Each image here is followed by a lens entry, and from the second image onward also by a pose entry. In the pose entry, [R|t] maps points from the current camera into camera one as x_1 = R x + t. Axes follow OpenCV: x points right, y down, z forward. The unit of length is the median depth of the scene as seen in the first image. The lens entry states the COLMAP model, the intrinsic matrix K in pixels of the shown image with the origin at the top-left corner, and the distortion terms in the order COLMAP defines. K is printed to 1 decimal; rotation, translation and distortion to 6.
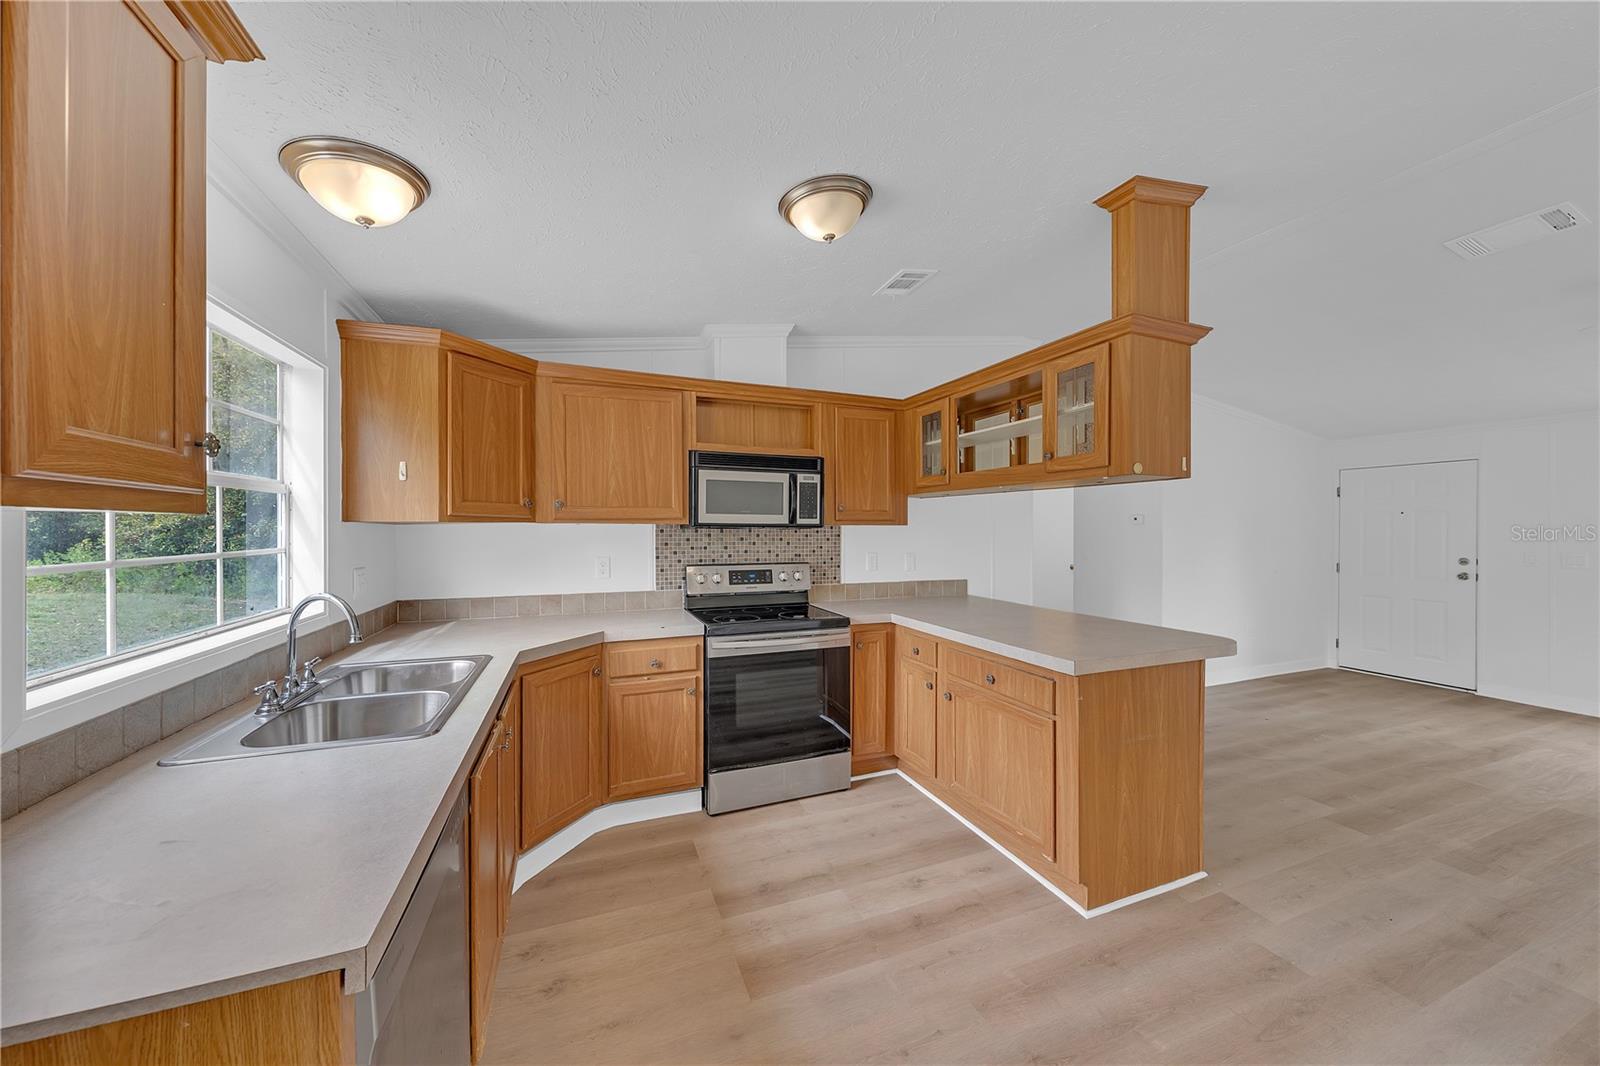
lens RADIAL K [[554.7, 0, 800.0], [0, 554.7, 533.0], [0, 0, 1]] dist [0.000098, -0.000025]
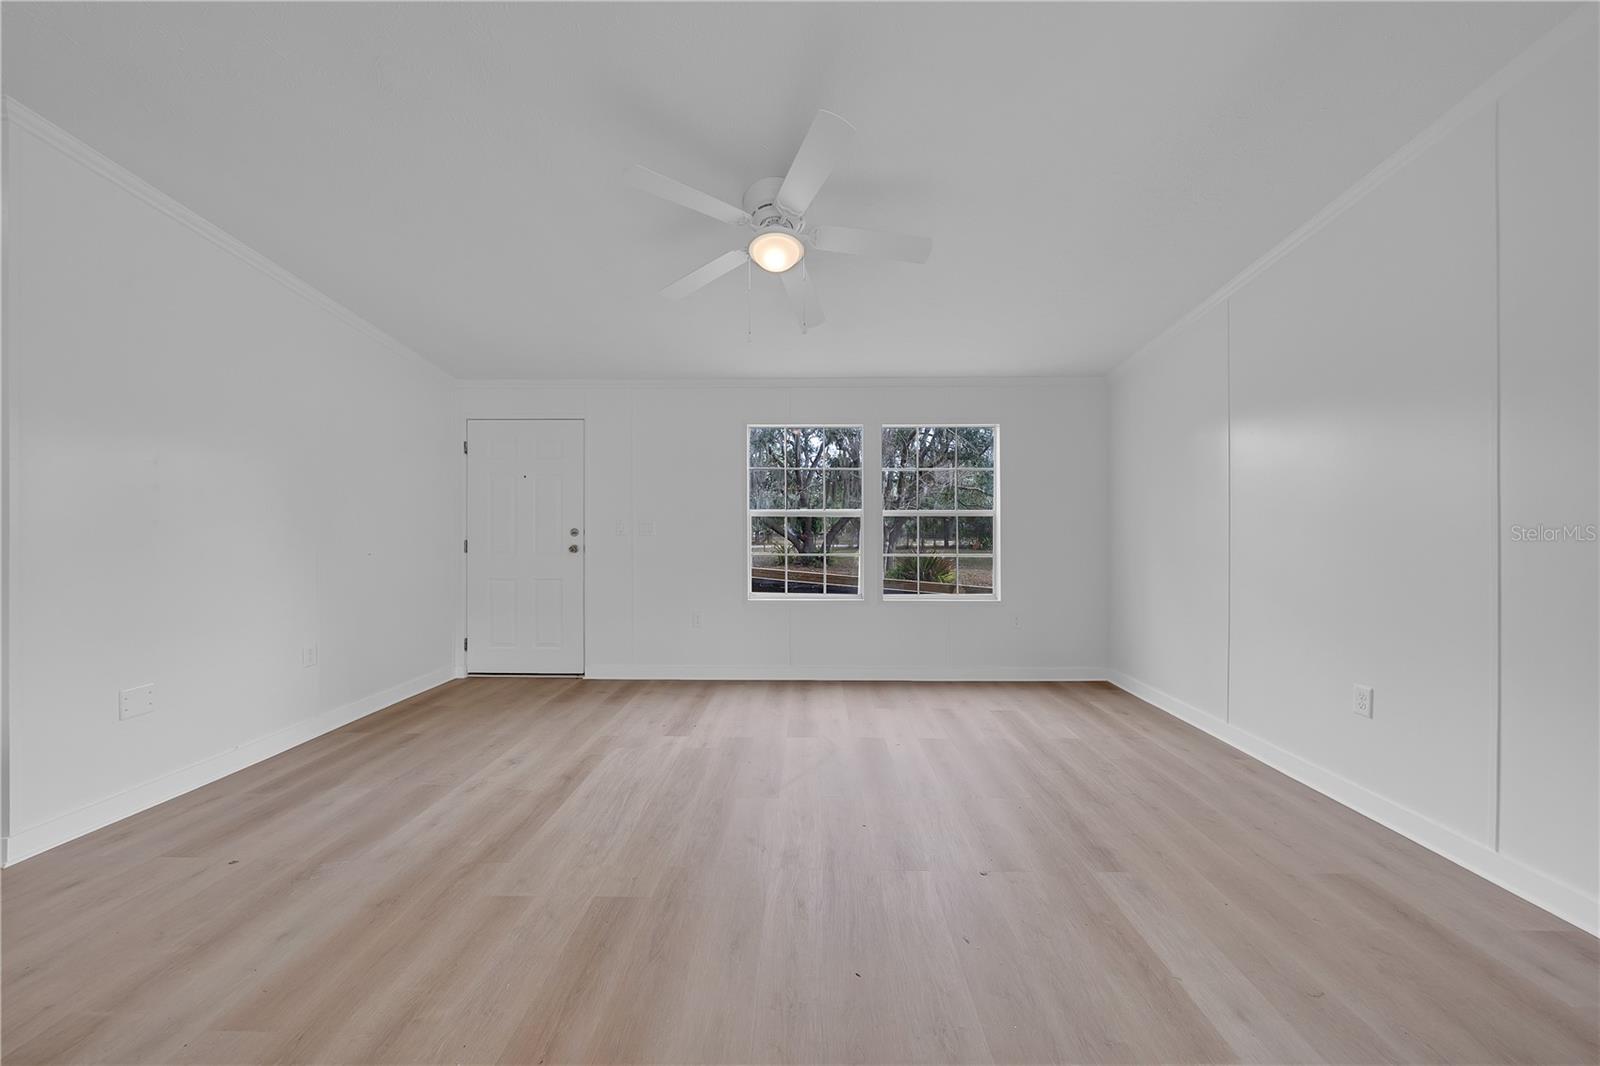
lens RADIAL K [[568.6, 0, 801.9], [0, 568.6, 532.0], [0, 0, 1]] dist [-0.001561, -0.000281]
pose [[0.388725, -0.012869, 0.921264, 0.776426], [0.005751, 0.999917, 0.011542, 0.066452], [-0.921336, 0.000811, 0.388767, 0.479488]]
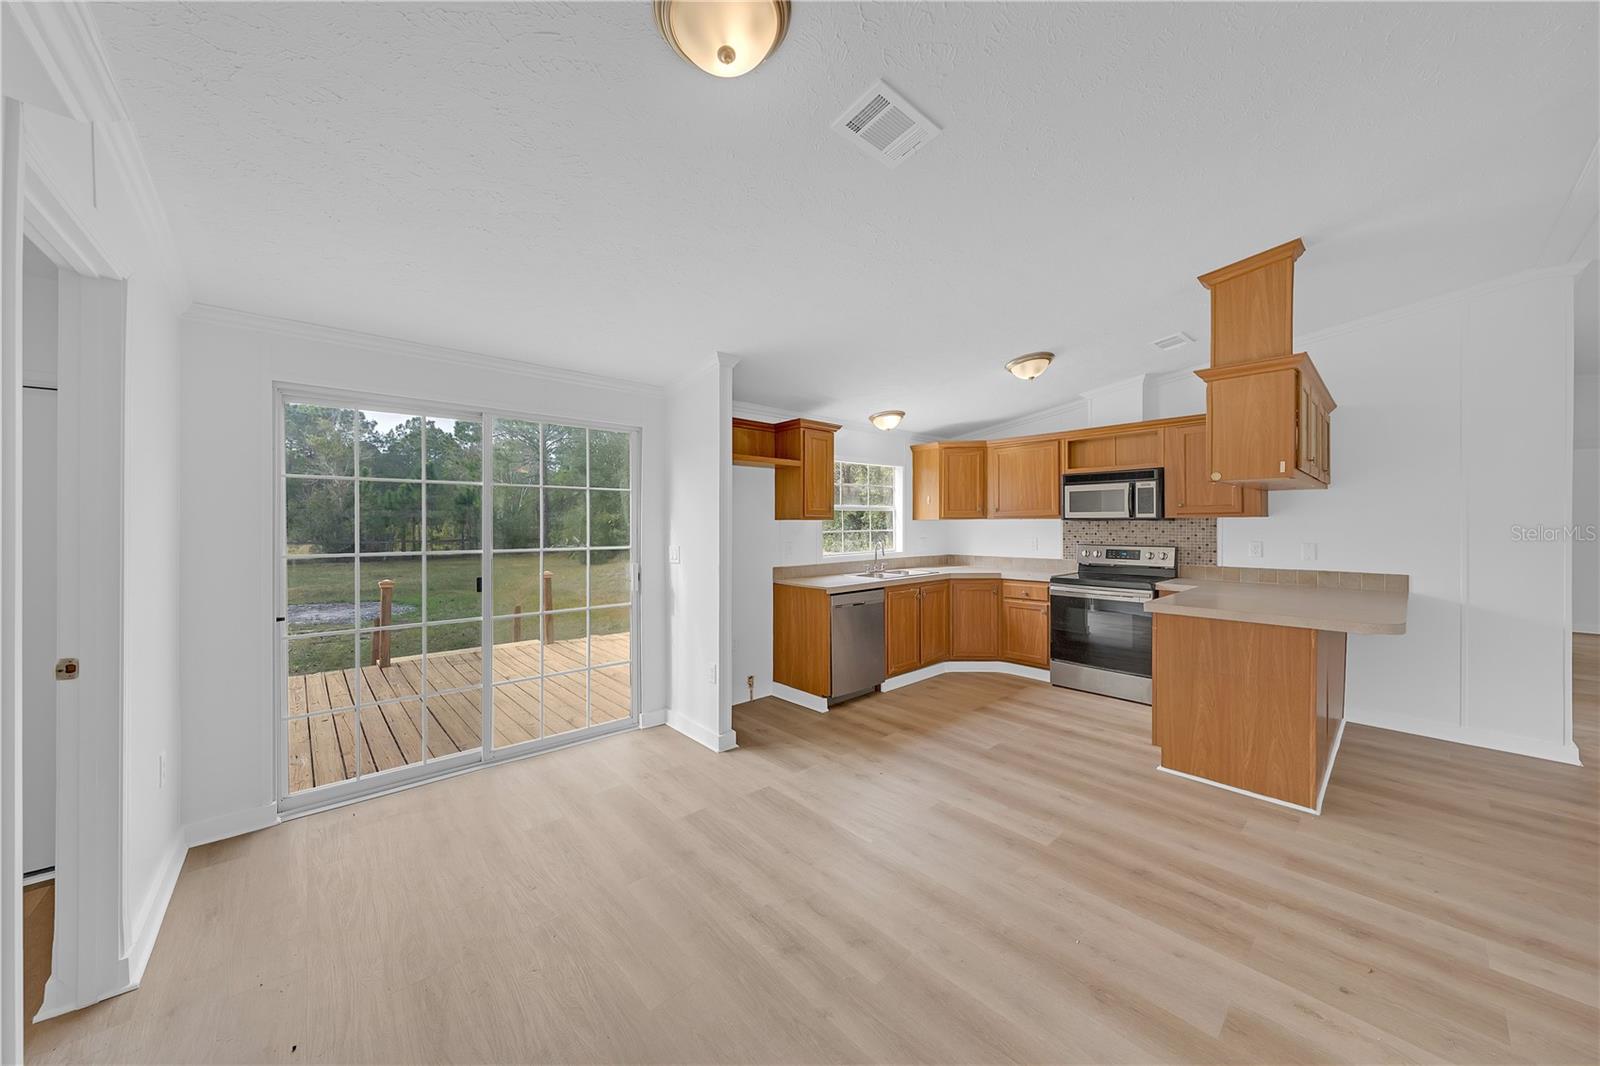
lens RADIAL K [[554.7, 0, 800.0], [0, 554.7, 533.0], [0, 0, 1]] dist [0.000098, -0.000025]
pose [[0.349022, 0.011434, -0.937045, 1.033740], [-0.000309, 0.999927, 0.012086, 0.006750], [0.937114, -0.003929, 0.349000, -0.310476]]
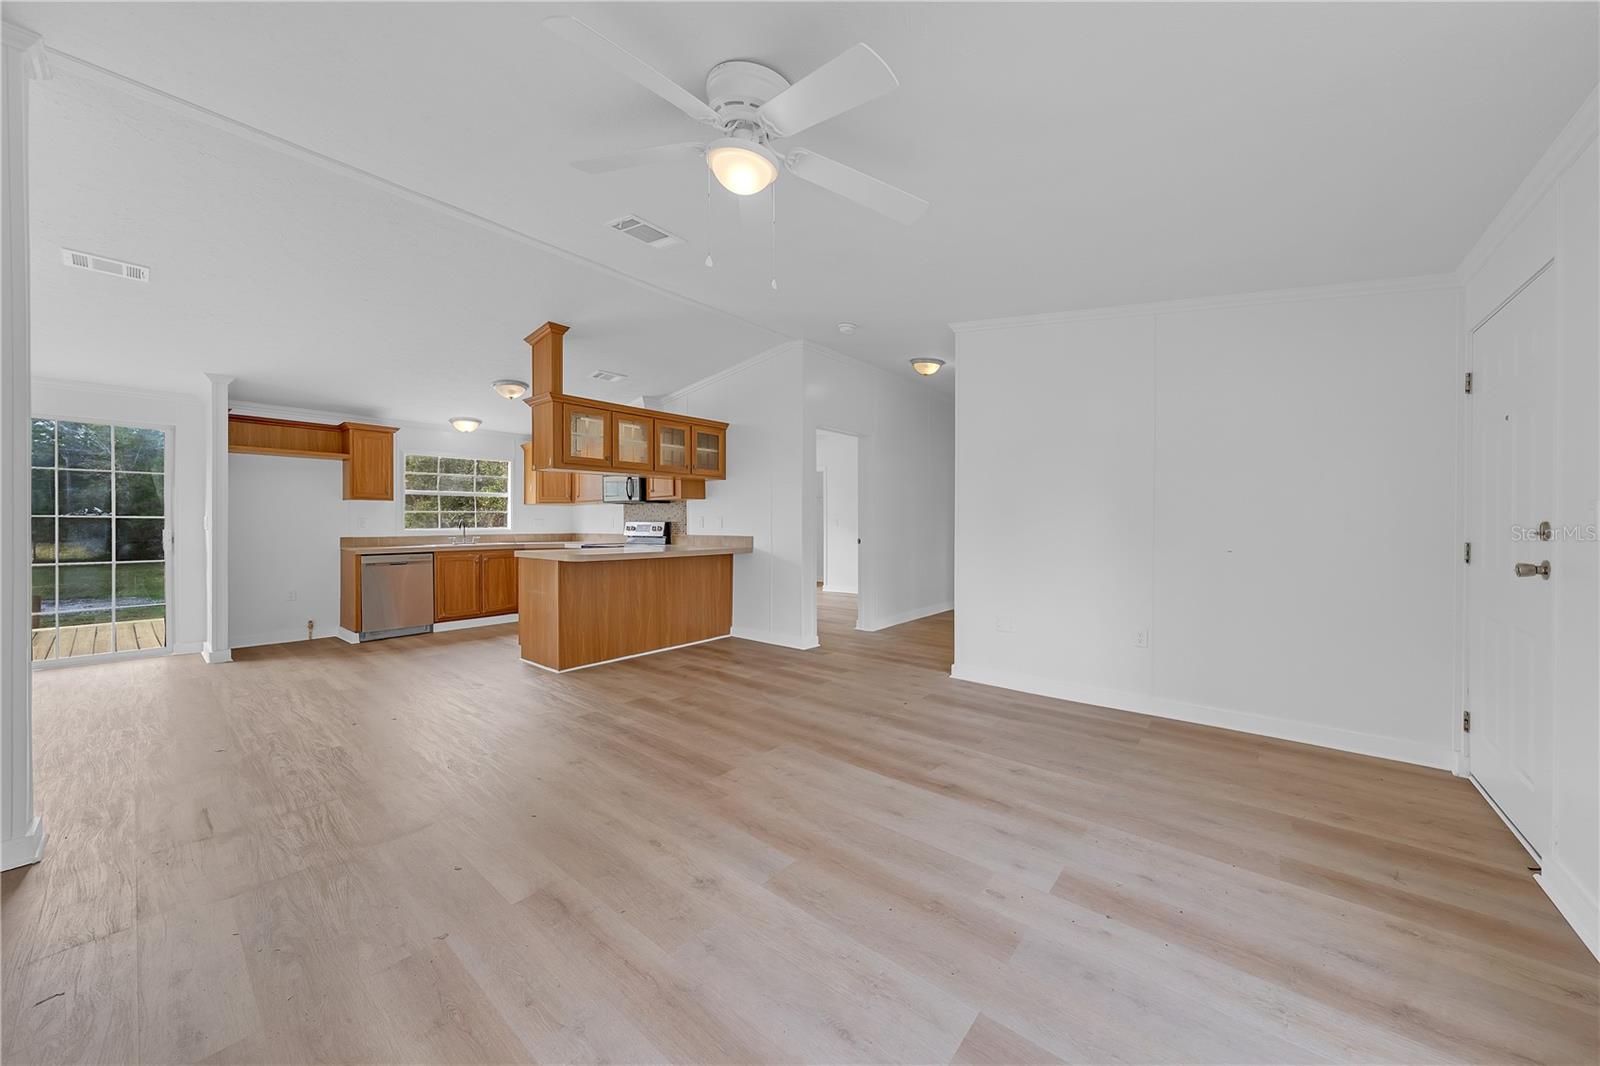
lens RADIAL K [[554.7, 0, 800.0], [0, 554.7, 533.0], [0, 0, 1]] dist [0.000098, -0.000025]
pose [[0.480988, 0.011484, -0.876652, 2.015790], [0.000122, 0.999913, 0.013165, 0.074701], [0.876727, -0.006439, 0.480945, 0.578707]]
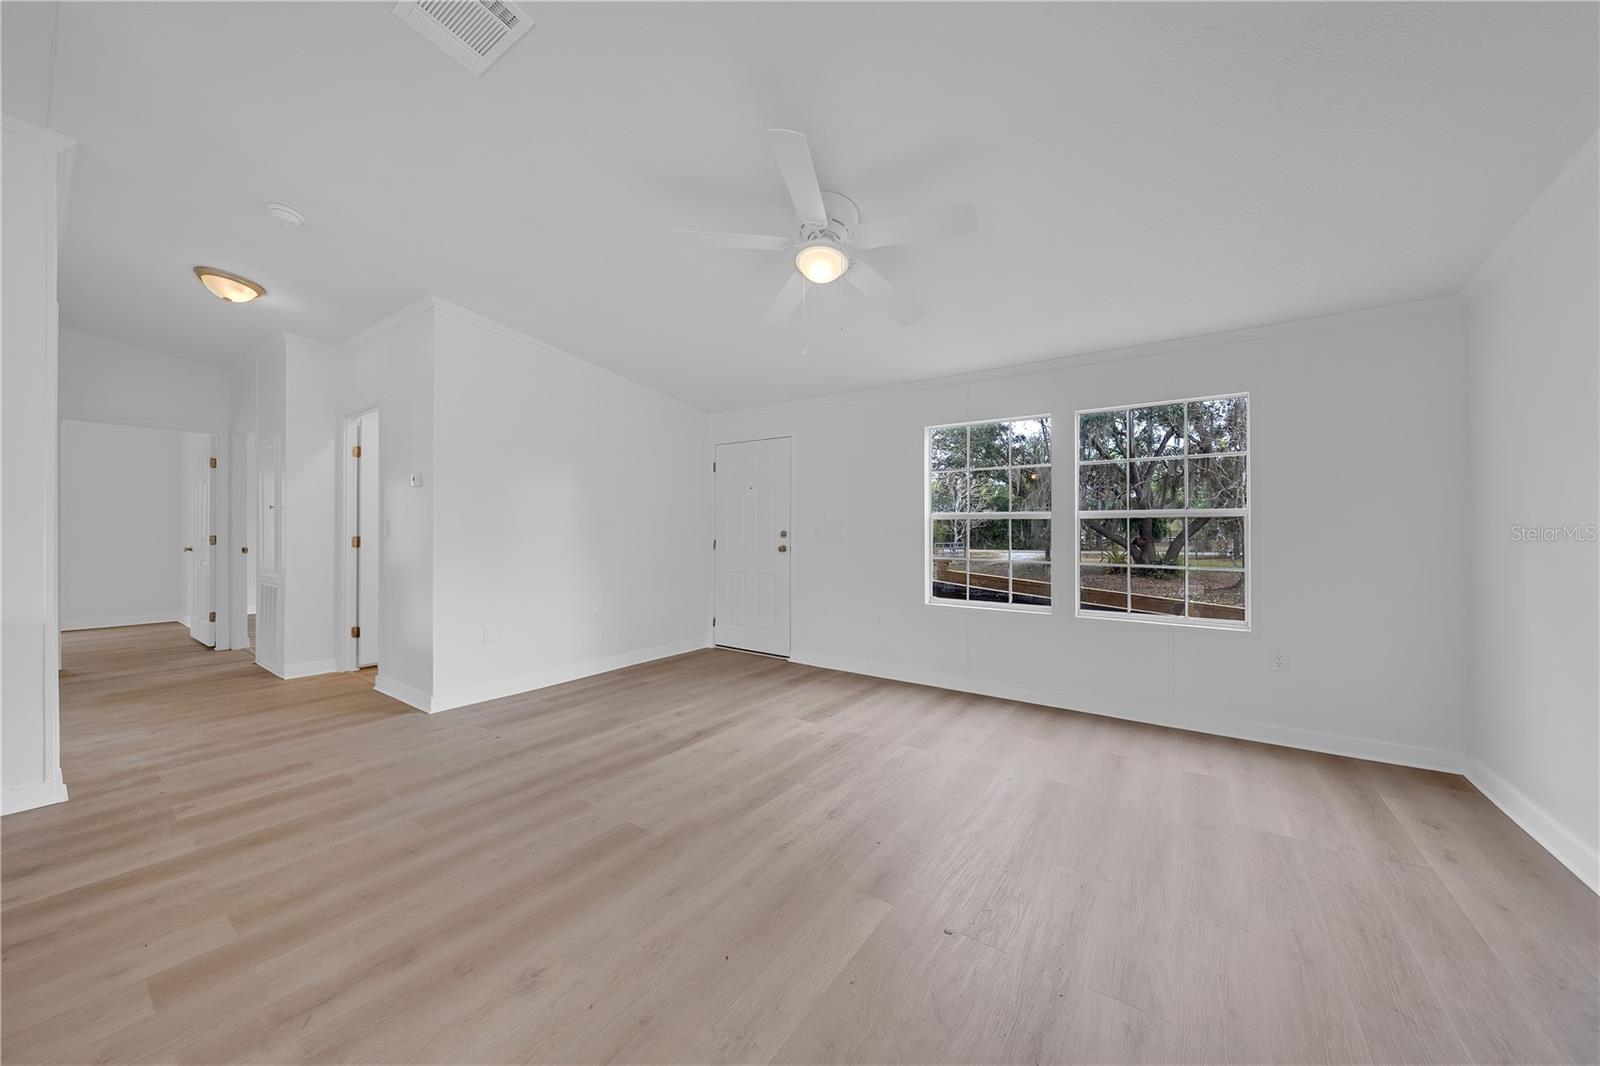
lens RADIAL K [[554.7, 0, 800.0], [0, 554.7, 533.0], [0, 0, 1]] dist [0.000098, -0.000025]
pose [[0.836055, -0.004867, 0.548625, 1.021211], [0.003385, 0.999987, 0.003713, 0.070265], [-0.548636, -0.001247, 0.836060, 0.176782]]
